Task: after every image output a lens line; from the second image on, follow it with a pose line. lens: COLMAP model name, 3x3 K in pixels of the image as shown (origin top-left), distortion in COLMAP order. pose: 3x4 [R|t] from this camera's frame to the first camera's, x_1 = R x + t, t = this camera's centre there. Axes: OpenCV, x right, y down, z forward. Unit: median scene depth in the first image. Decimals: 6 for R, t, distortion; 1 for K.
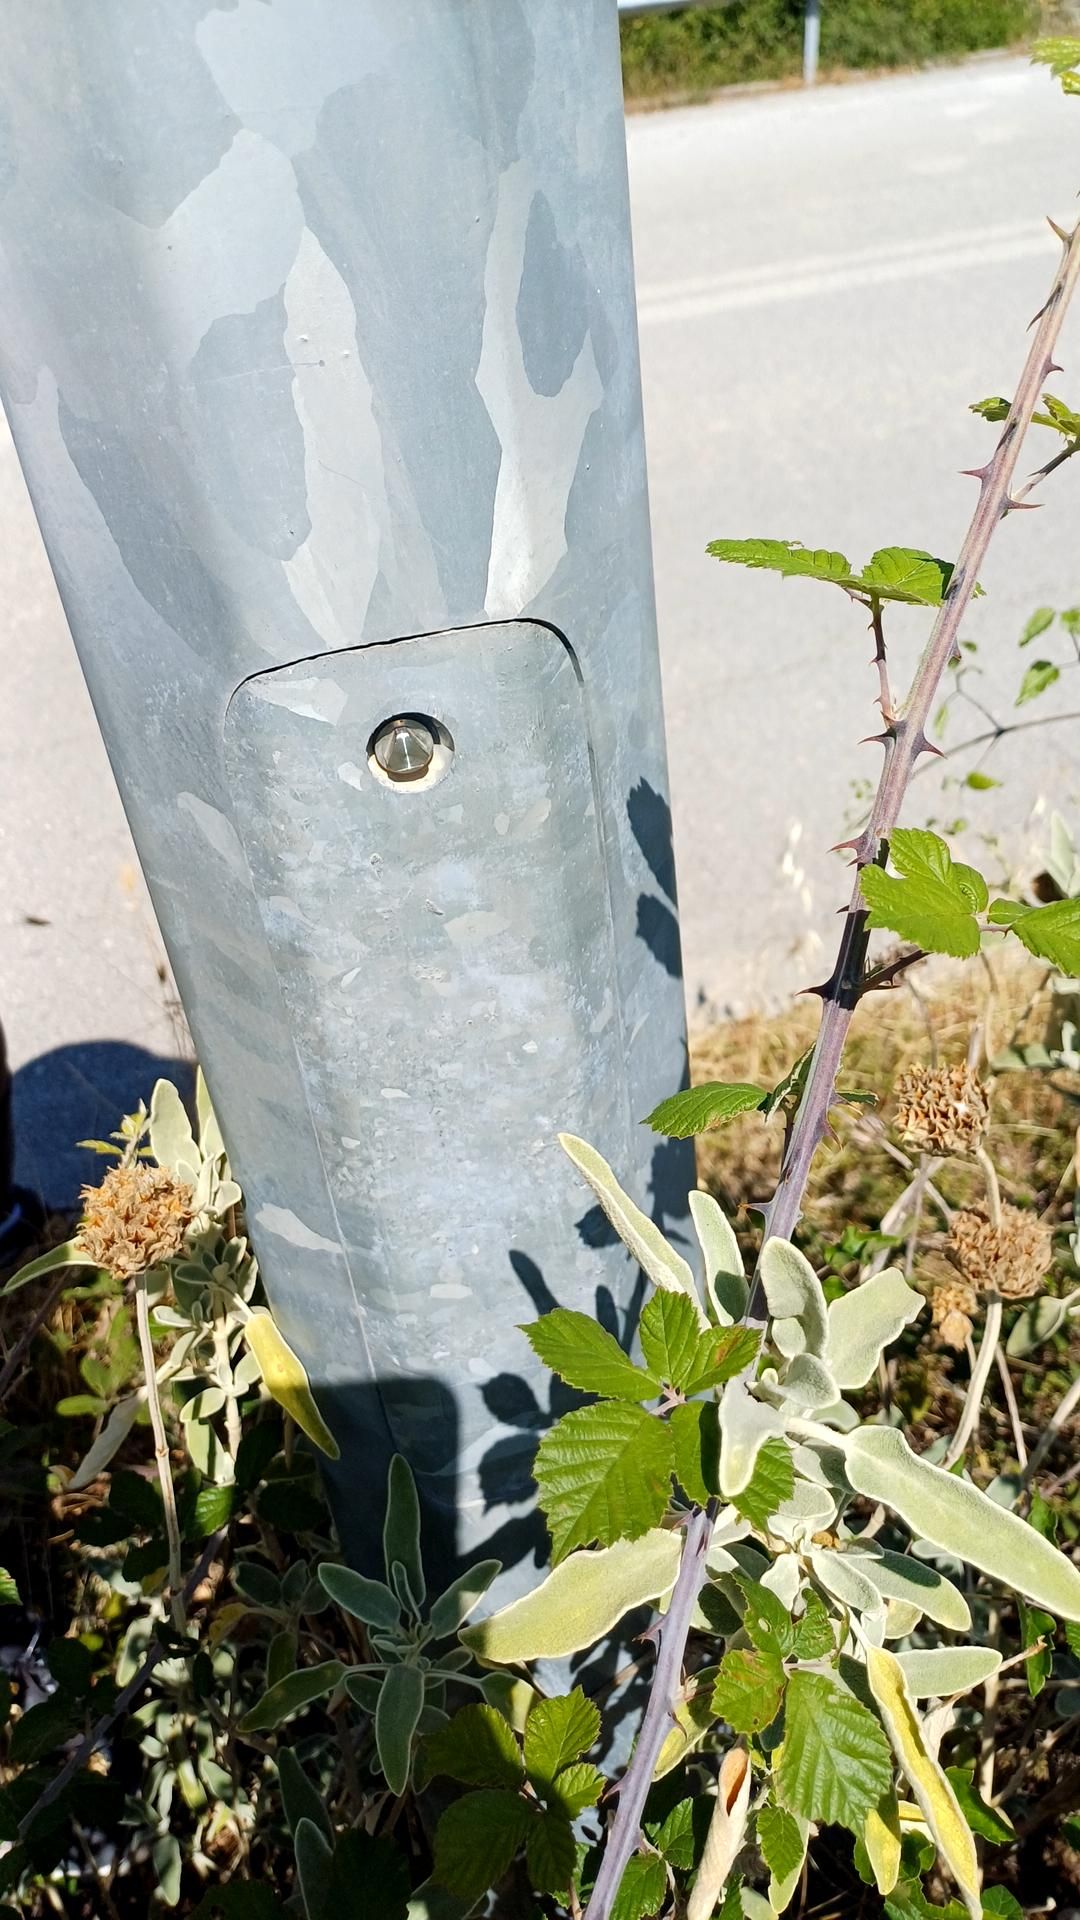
lens RADIAL K [[1407.0, 0, 574.7], [0, 1407.0, 906.5], [0, 0, 1]] dist [0.124986, -0.151182]
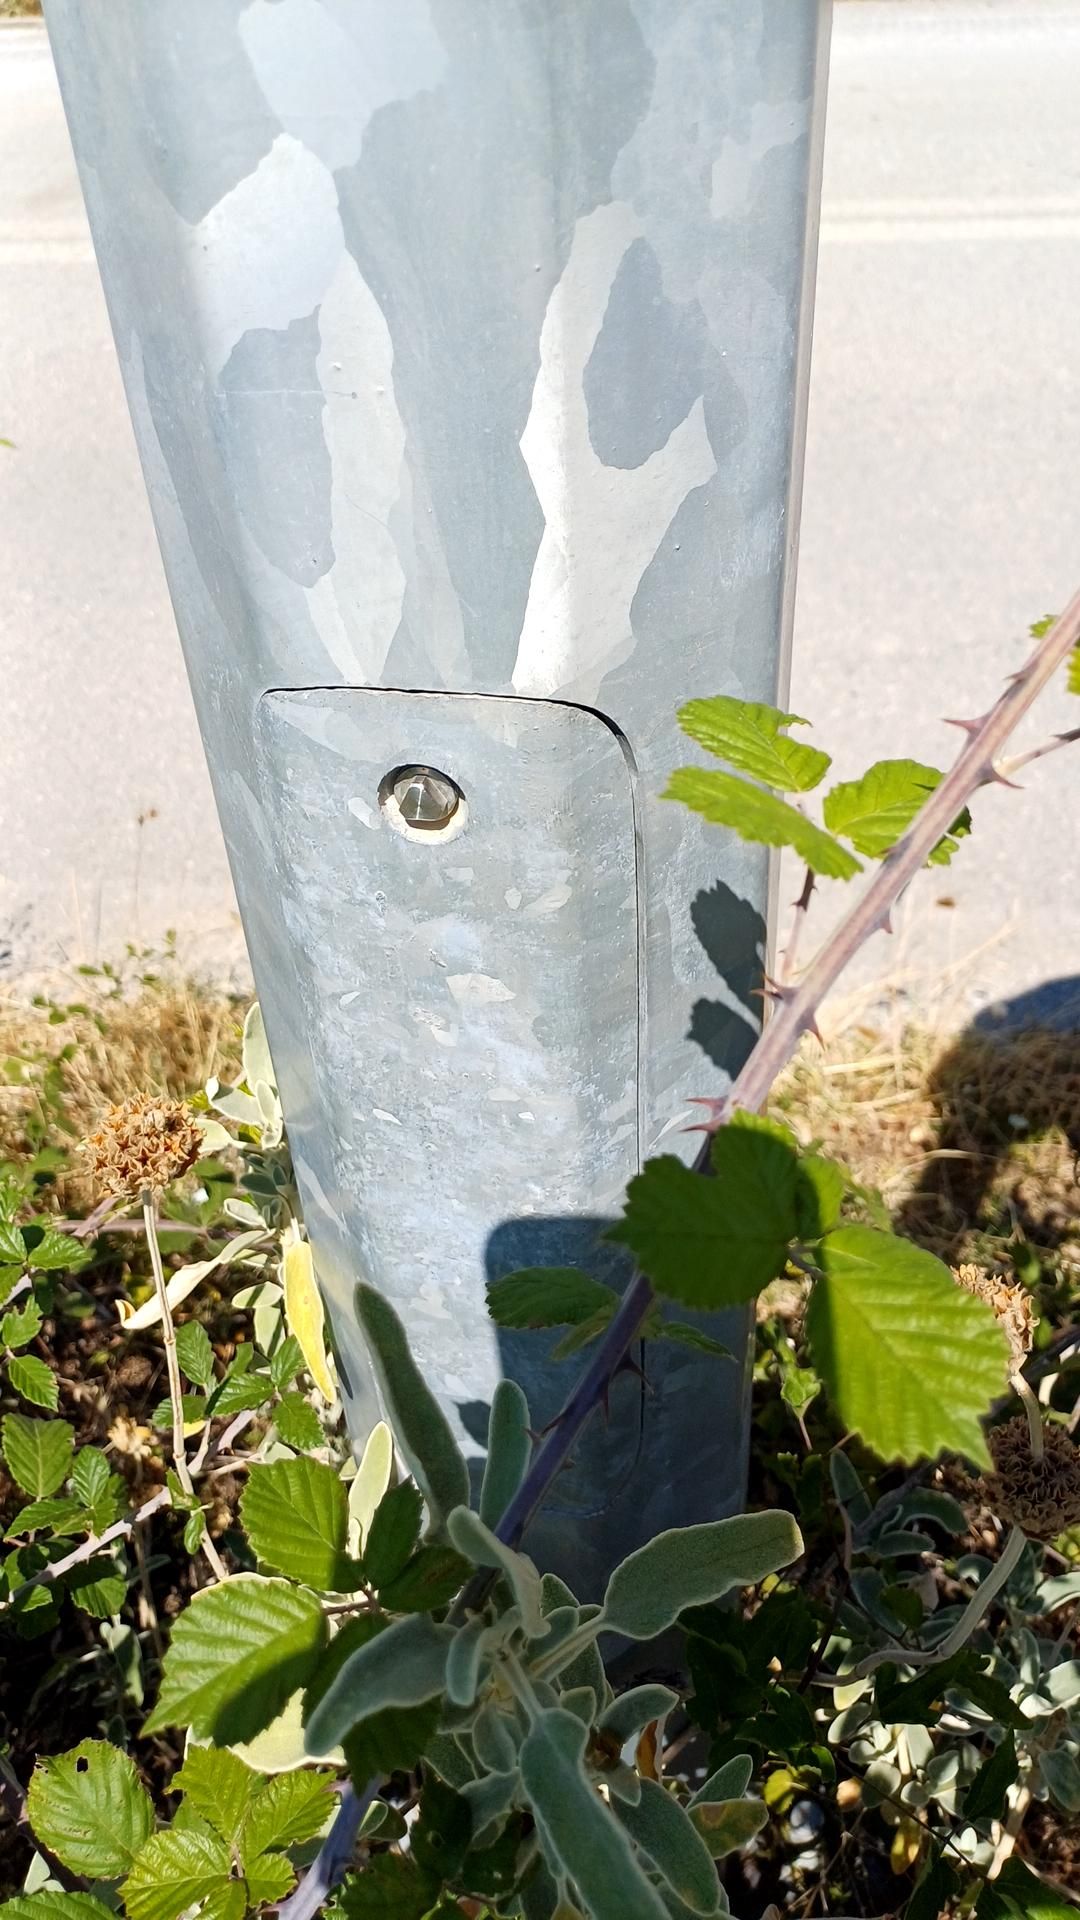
lens RADIAL K [[1407.0, 0, 574.7], [0, 1407.0, 906.5], [0, 0, 1]] dist [0.124986, -0.151182]
pose [[0.918627, 0.289779, -0.268611, 0.242223], [-0.264583, 0.956028, 0.126516, -0.187022], [0.293461, -0.045151, 0.954904, 0.138518]]
